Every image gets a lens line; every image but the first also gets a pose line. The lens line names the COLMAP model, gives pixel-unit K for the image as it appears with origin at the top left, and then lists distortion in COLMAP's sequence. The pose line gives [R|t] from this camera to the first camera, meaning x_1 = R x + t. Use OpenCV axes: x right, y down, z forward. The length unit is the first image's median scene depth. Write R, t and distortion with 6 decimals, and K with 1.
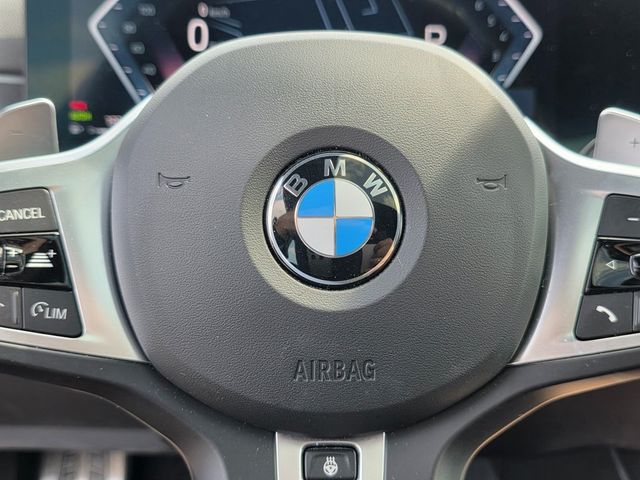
lens RADIAL K [[882.2, 0, 326.2], [0, 882.2, 239.2], [0, 0, 1]] dist [0.095404, -0.071043]
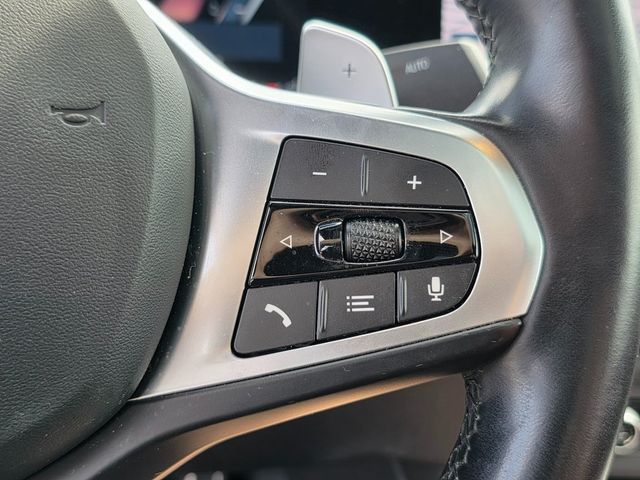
lens RADIAL K [[882.2, 0, 326.2], [0, 882.2, 239.2], [0, 0, 1]] dist [0.095404, -0.071043]
pose [[0.989211, -0.023264, 0.144638, 0.254418], [0.020192, 0.999539, 0.022673, 0.012710], [-0.145099, -0.019508, 0.989225, 0.341958]]
